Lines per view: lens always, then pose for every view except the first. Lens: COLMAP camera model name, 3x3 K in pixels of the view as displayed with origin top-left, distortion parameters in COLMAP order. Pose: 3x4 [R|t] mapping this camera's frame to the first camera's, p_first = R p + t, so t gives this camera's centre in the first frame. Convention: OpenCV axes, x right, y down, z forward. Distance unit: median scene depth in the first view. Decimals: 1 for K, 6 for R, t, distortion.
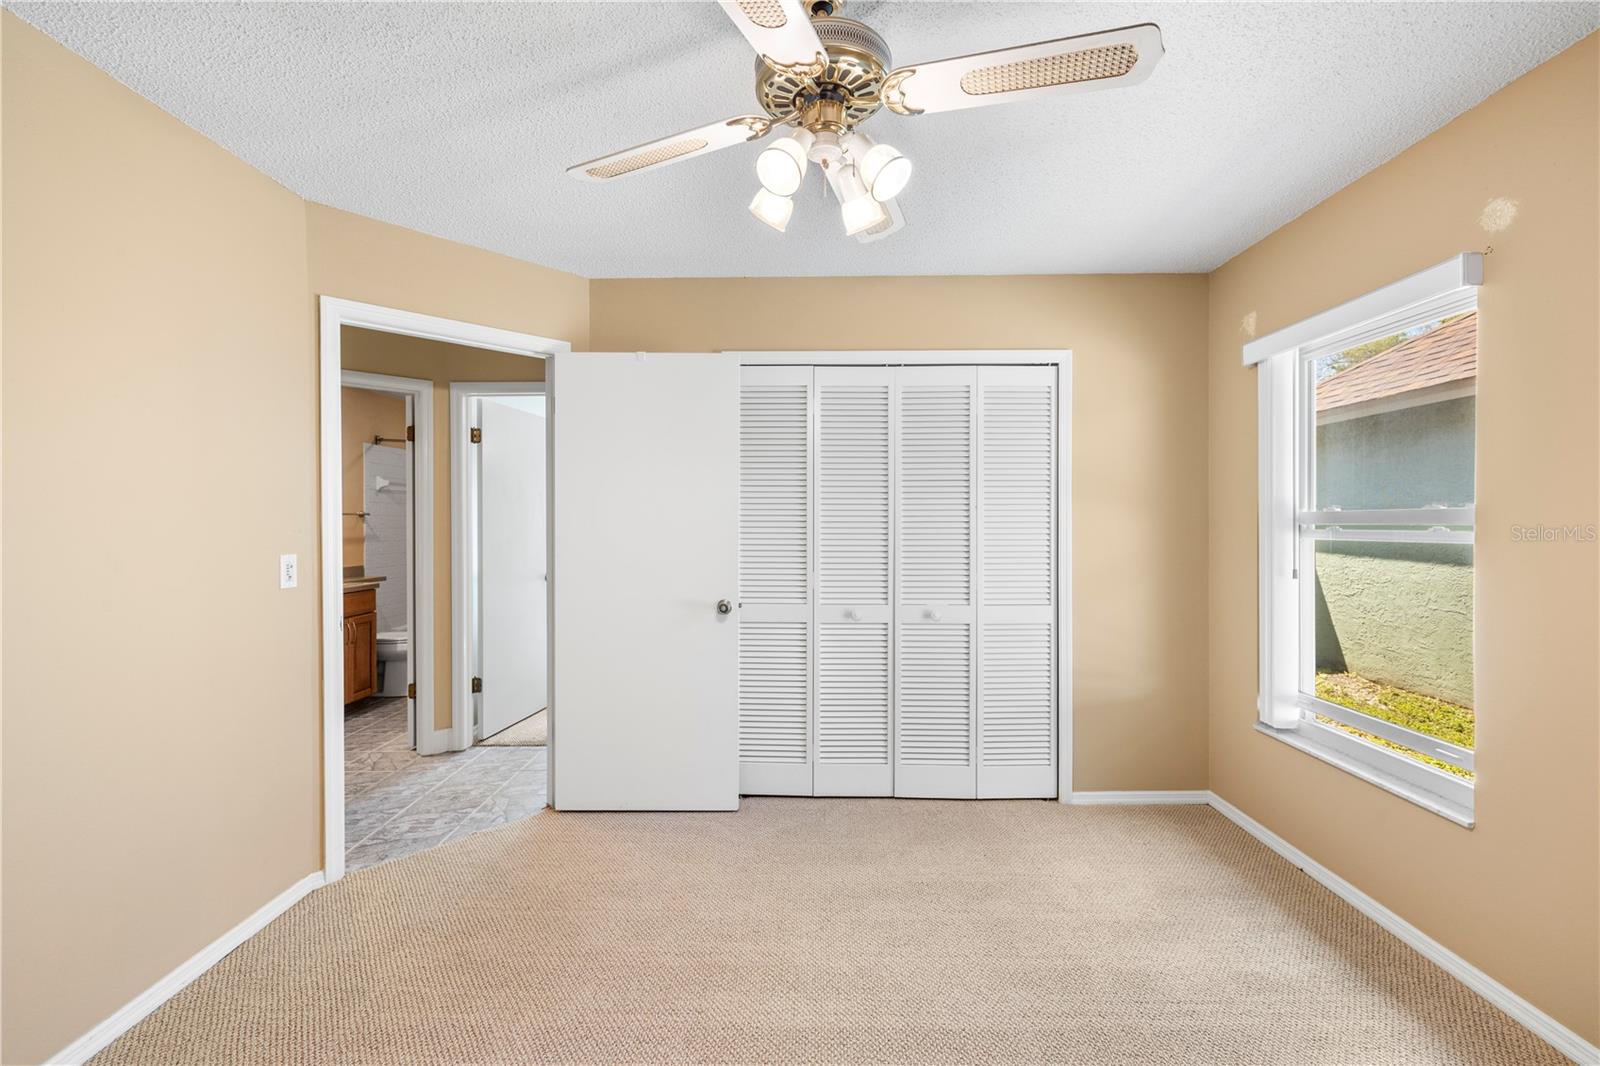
lens RADIAL K [[673.5, 0, 795.9], [0, 673.5, 527.4], [0, 0, 1]] dist [0.001467, -0.000099]
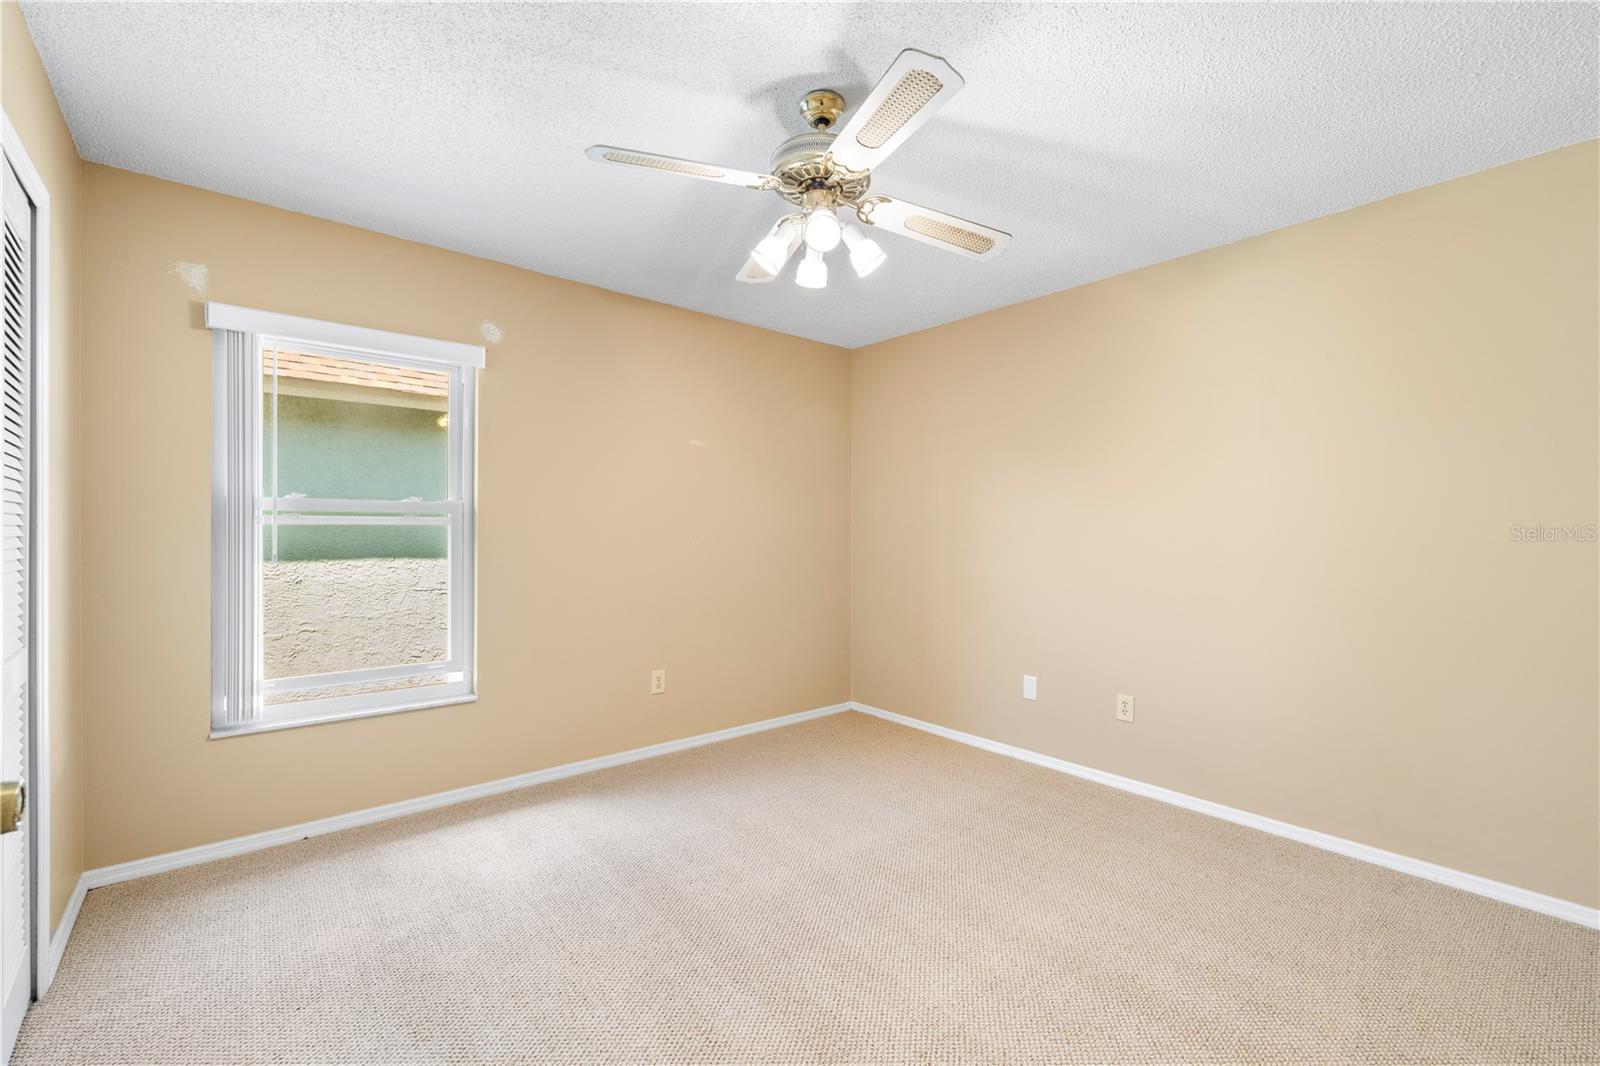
lens RADIAL K [[673.5, 0, 795.9], [0, 673.5, 527.4], [0, 0, 1]] dist [0.001467, -0.000099]
pose [[-0.660136, 0.001045, 0.751145, -0.510631], [0.004045, 0.999989, 0.002164, 0.021804], [-0.751135, 0.004467, -0.660134, 1.049272]]
